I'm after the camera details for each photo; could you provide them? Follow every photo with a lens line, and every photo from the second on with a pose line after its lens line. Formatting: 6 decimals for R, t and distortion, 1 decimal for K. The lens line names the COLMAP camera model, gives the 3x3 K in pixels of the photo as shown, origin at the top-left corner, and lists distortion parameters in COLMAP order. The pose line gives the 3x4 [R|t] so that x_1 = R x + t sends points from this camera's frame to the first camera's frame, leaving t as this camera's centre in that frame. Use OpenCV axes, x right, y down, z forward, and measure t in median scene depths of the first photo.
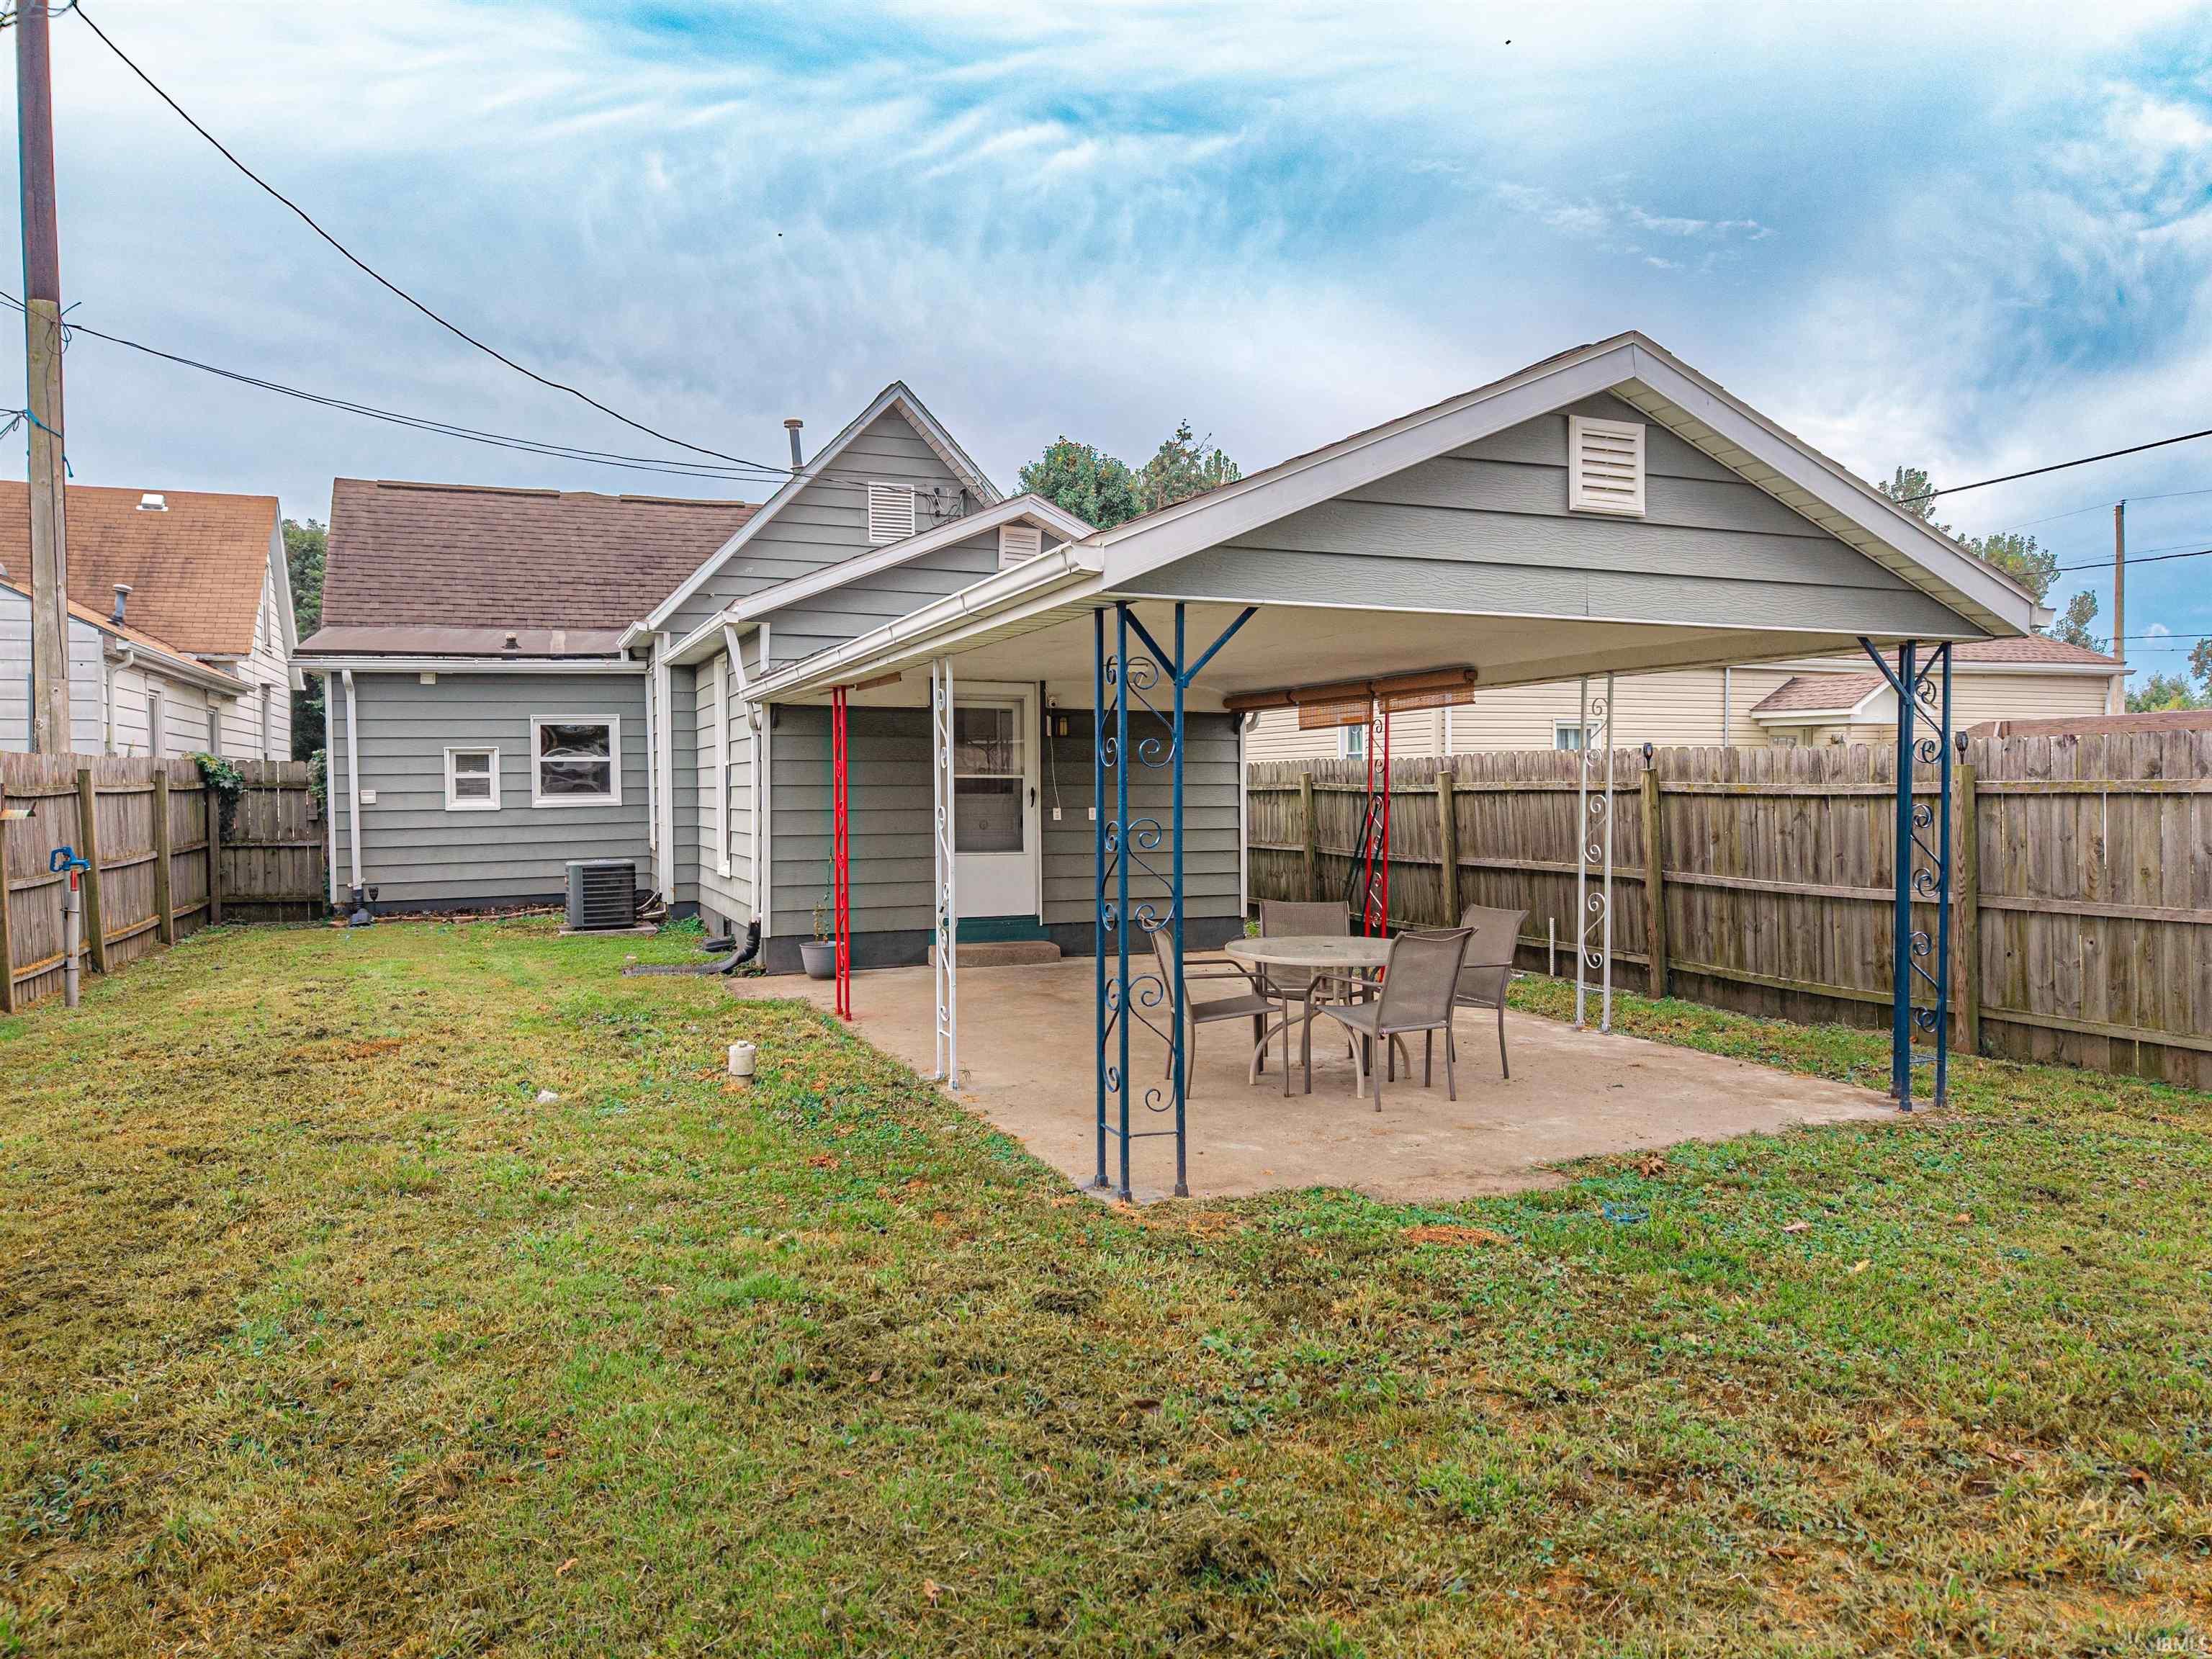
lens RADIAL K [[1472.8, 0, 1101.2], [0, 1472.8, 871.3], [0, 0, 1]] dist [0.017186, -0.000030]
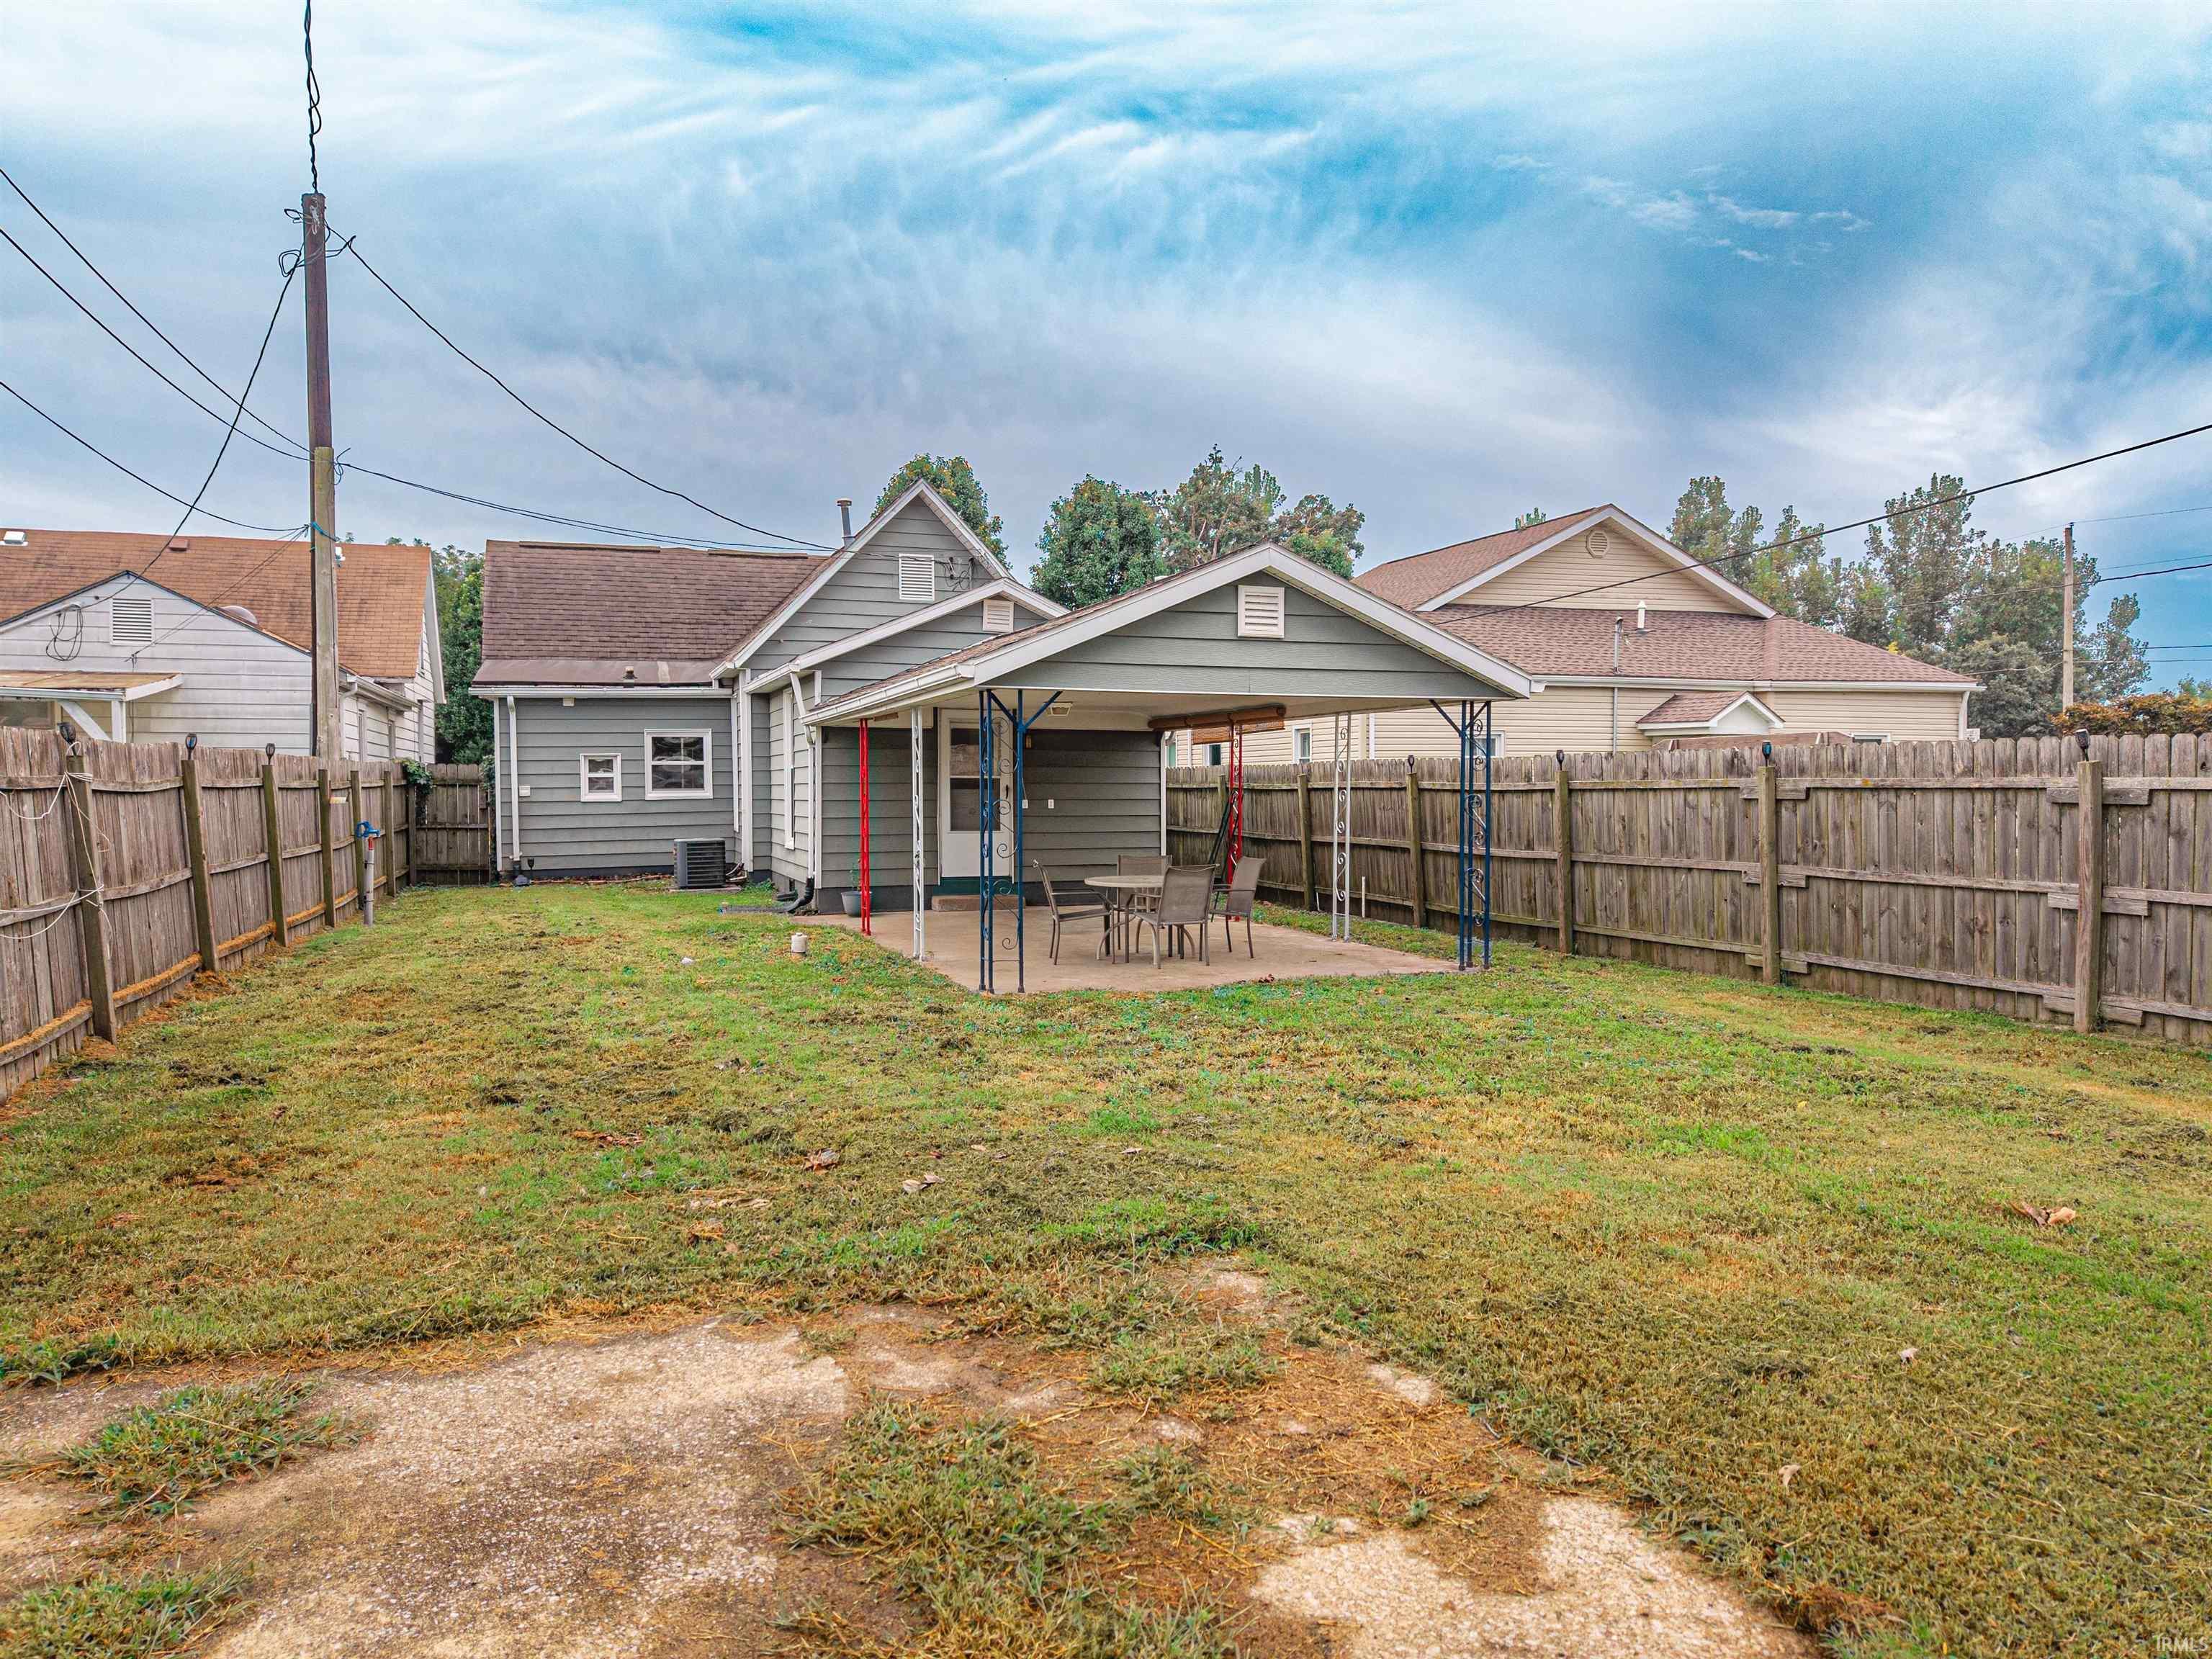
lens RADIAL K [[1479.3, 0, 1106.8], [0, 1479.3, 833.3], [0, 0, 1]] dist [0.086908, -0.125195]
pose [[0.999040, 0.003167, -0.043687, 0.101028], [-0.004268, 0.999675, -0.025140, 0.022408], [0.043593, 0.025302, 0.998729, -0.374492]]
